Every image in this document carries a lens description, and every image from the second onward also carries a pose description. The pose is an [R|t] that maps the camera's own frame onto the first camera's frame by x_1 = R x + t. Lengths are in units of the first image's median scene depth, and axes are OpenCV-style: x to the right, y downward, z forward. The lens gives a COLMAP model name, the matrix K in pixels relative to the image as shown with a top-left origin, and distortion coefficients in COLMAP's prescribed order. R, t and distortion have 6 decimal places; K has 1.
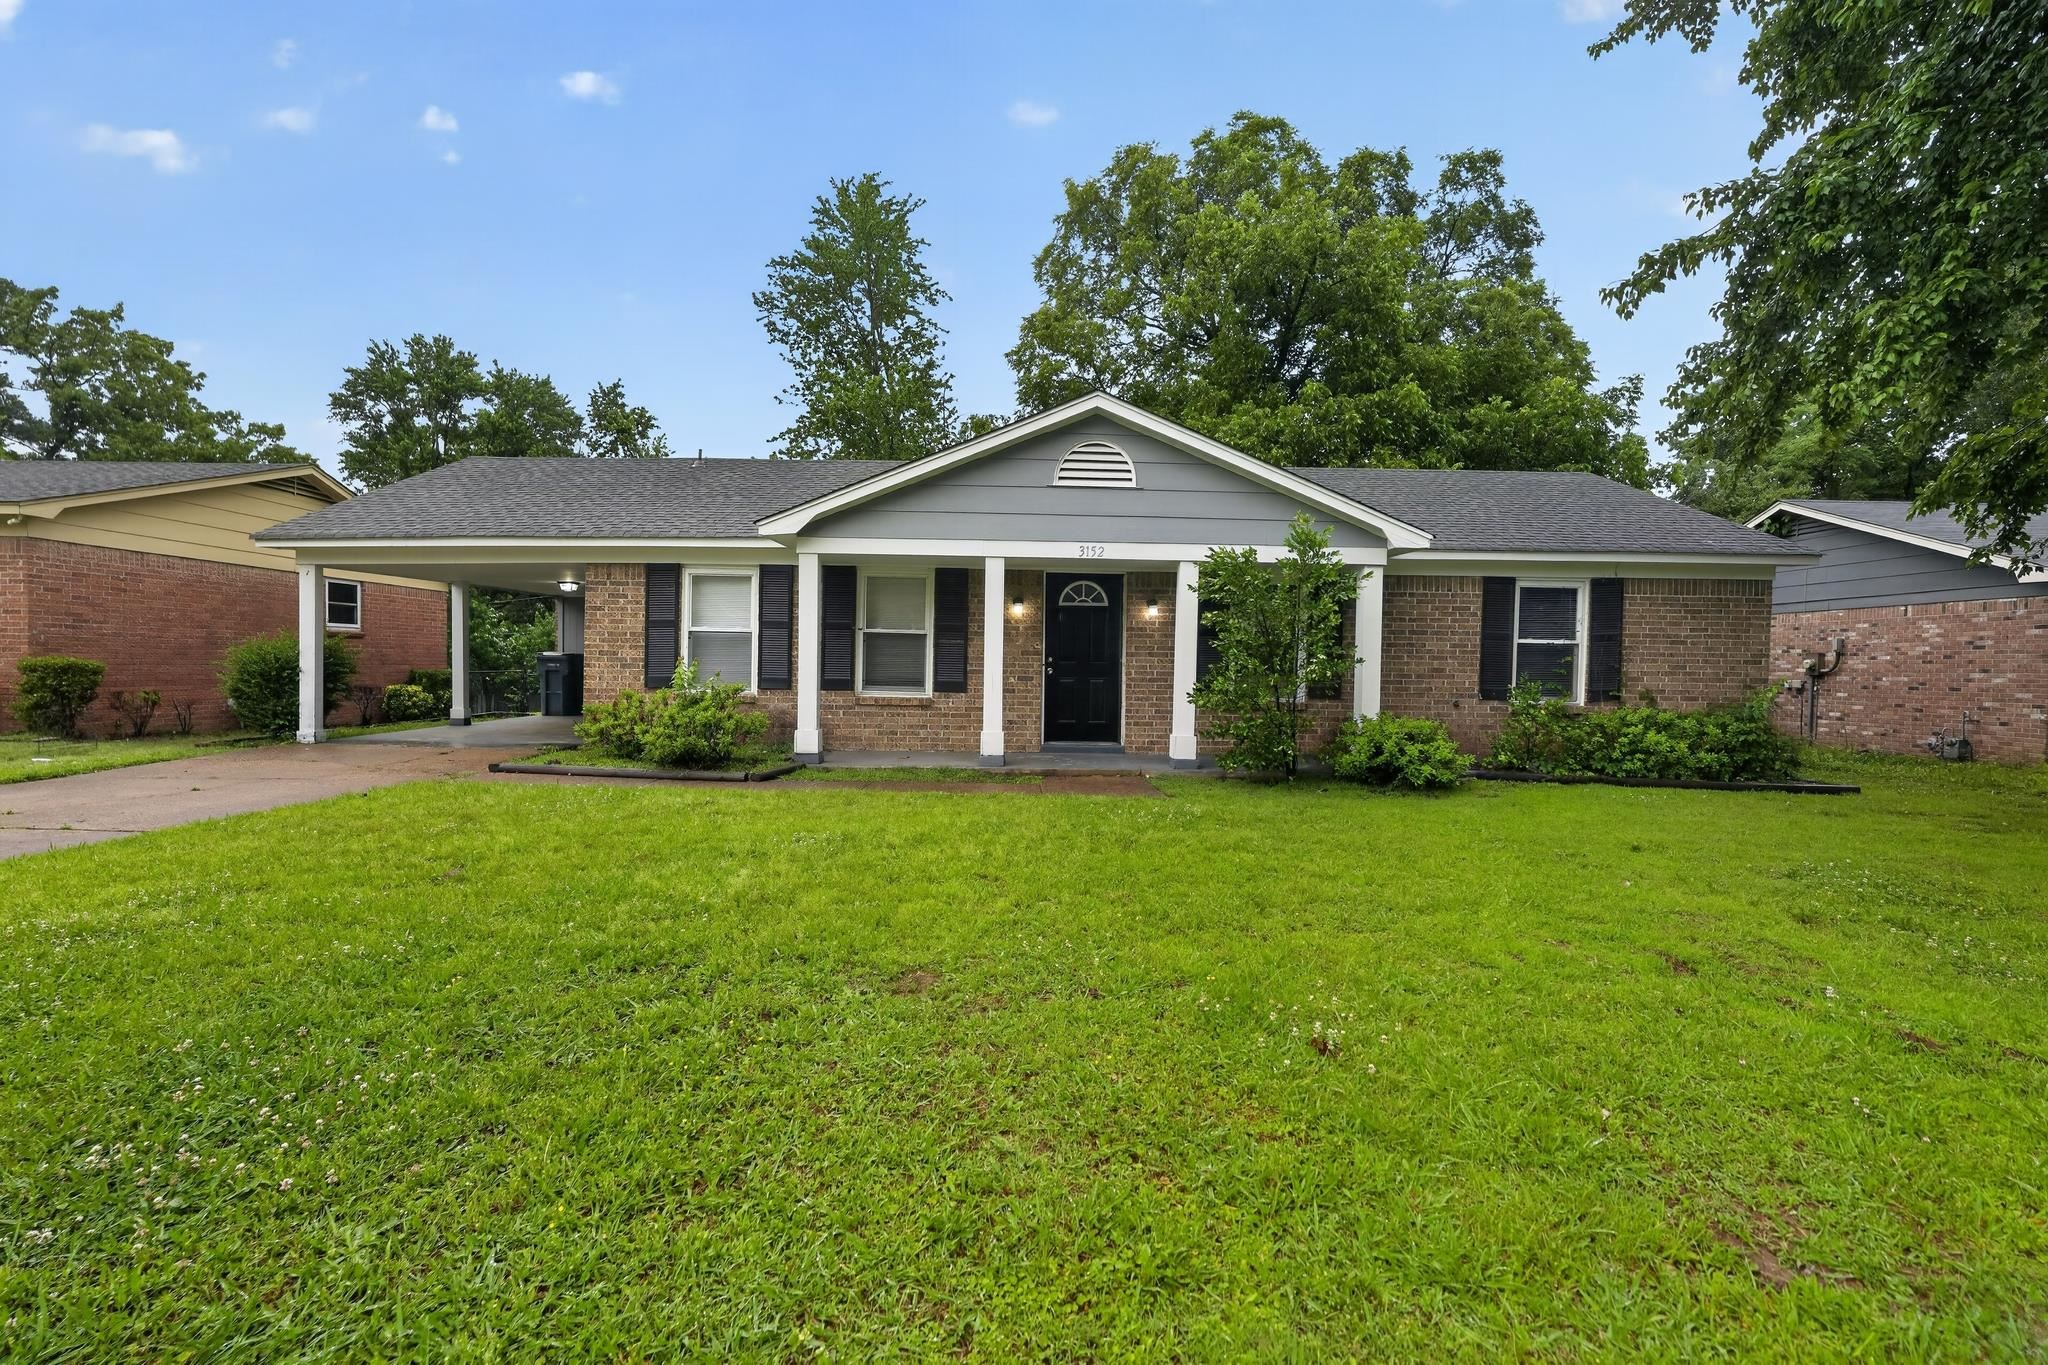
lens RADIAL K [[918.0, 0, 1023.1], [0, 918.0, 674.5], [0, 0, 1]] dist [-0.020431, 0.000841]
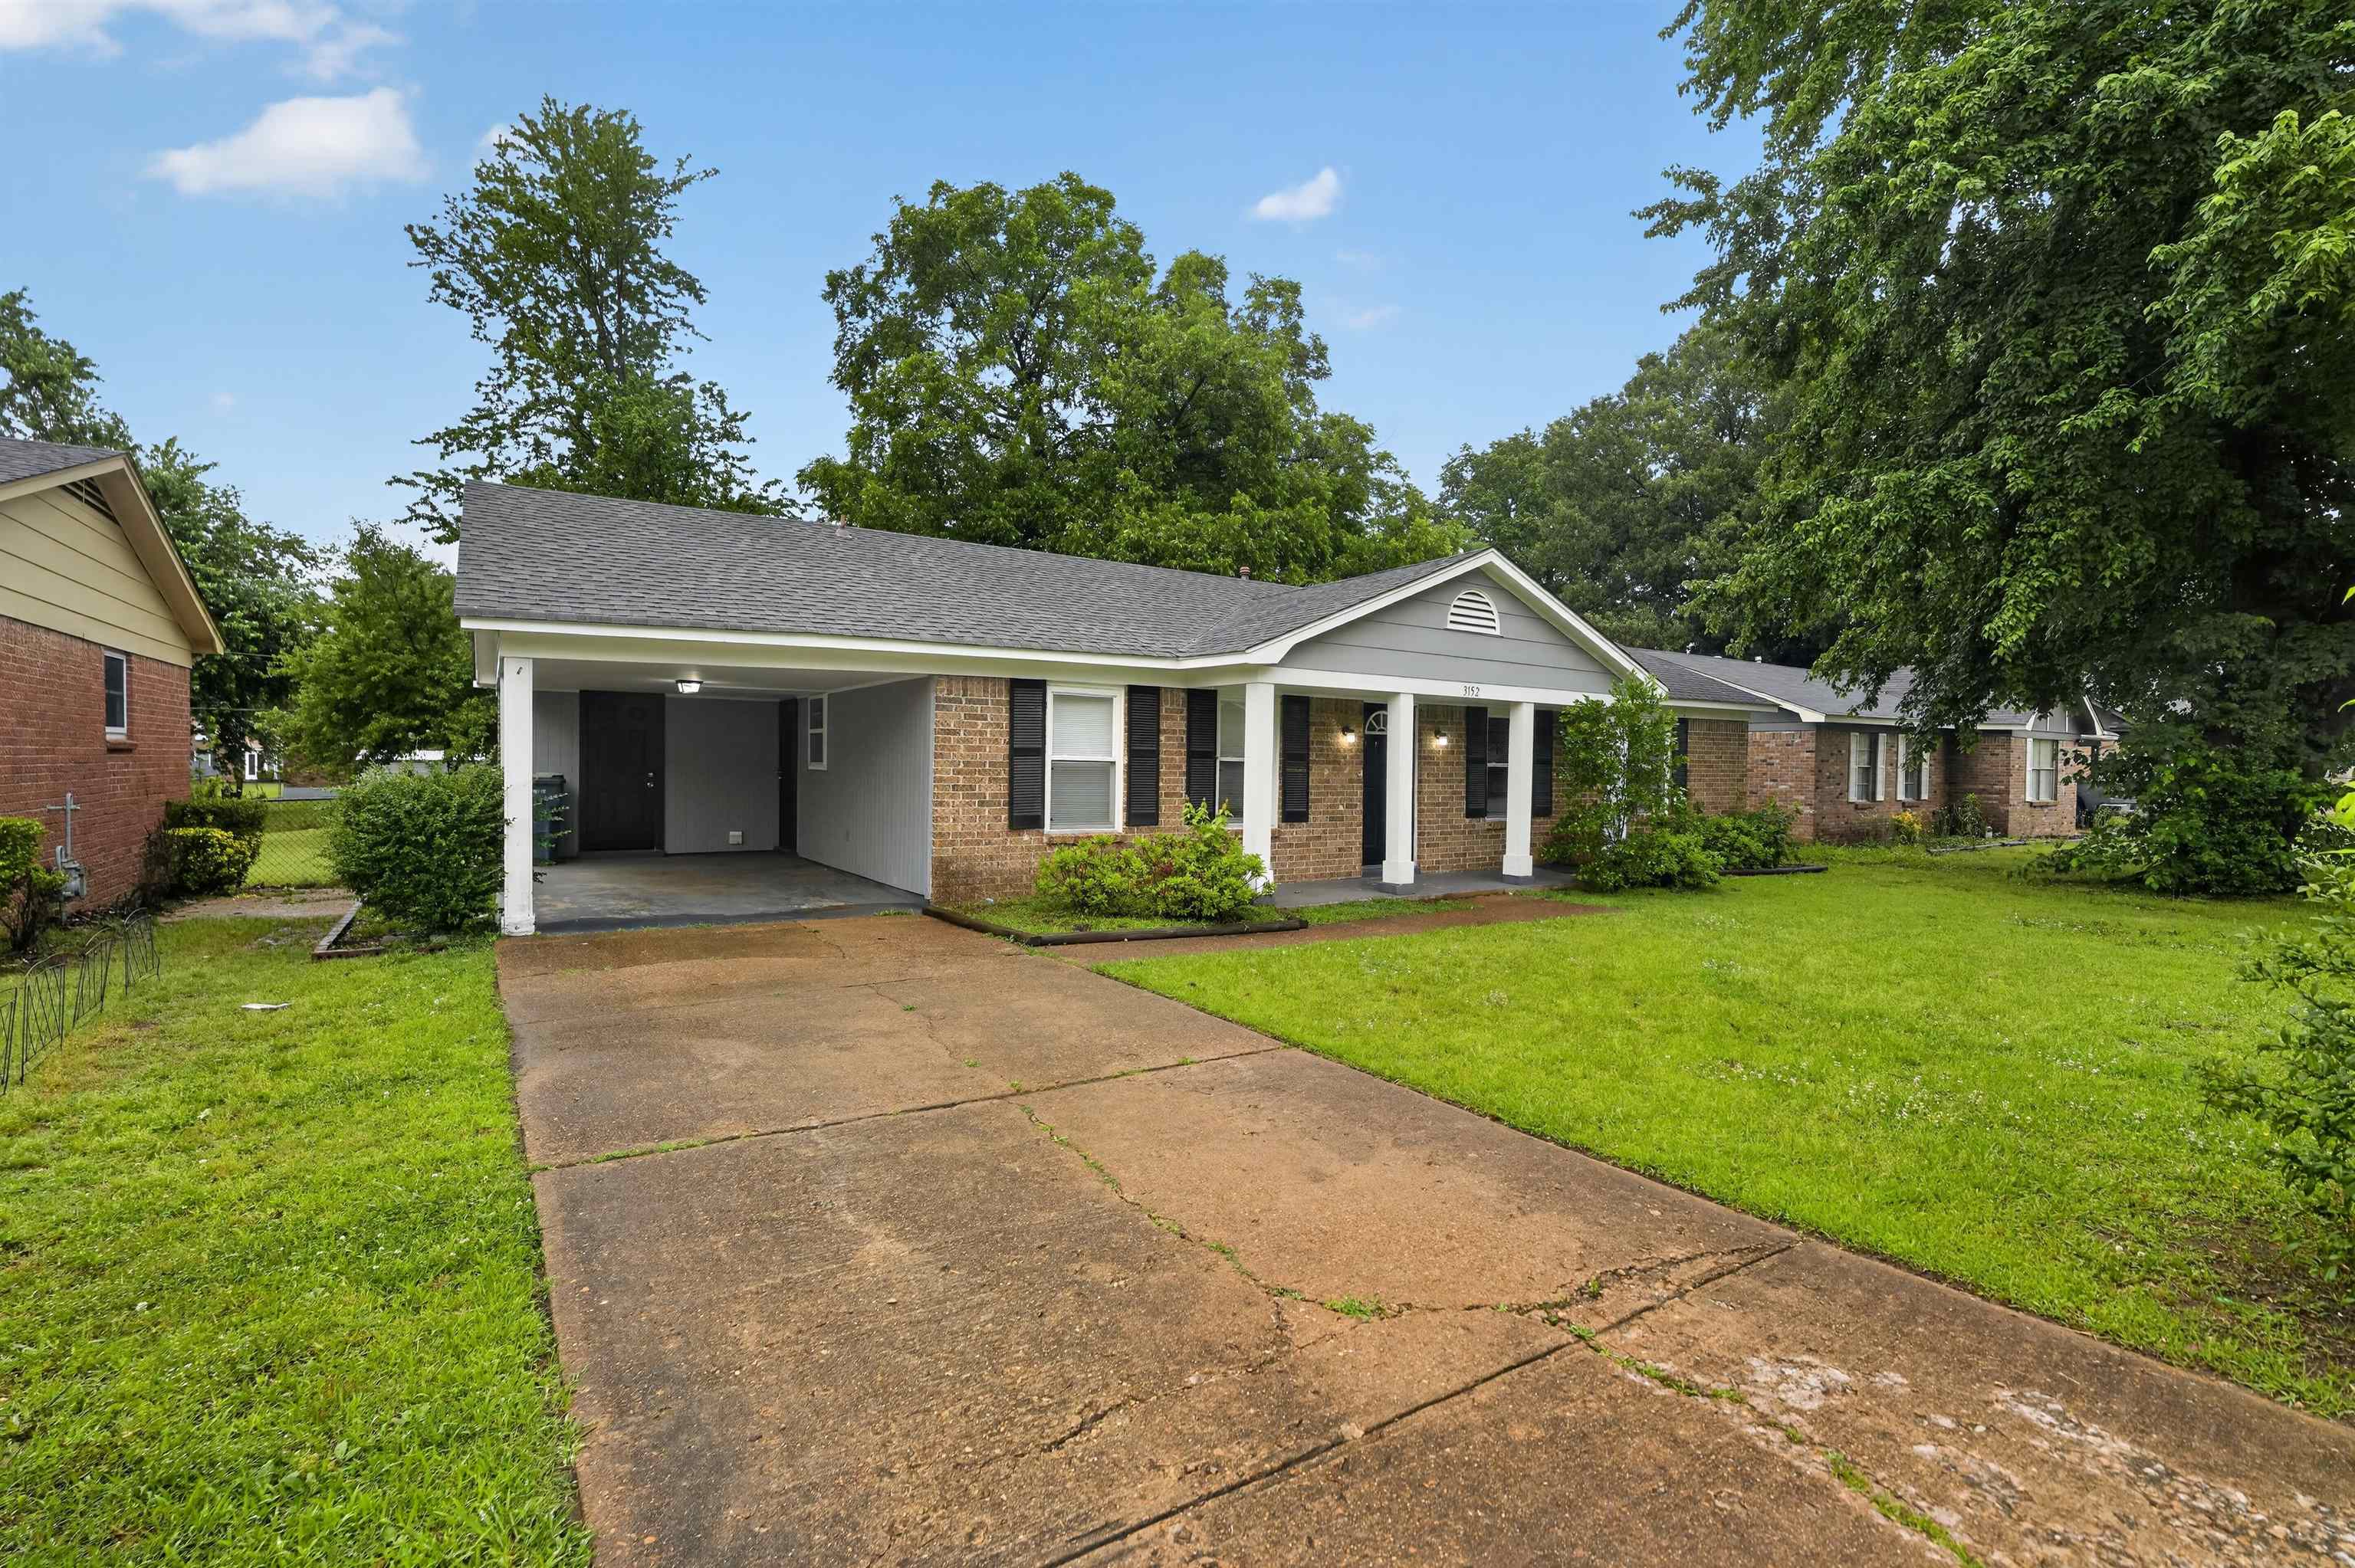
lens RADIAL K [[1055.4, 0, 1174.9], [0, 1055.4, 772.7], [0, 0, 1]] dist [-0.020431, 0.000841]
pose [[0.839600, -0.008586, 0.543137, -0.800178], [0.004381, 0.999950, 0.009036, -0.044095], [-0.543187, -0.005208, 0.839595, 0.121818]]
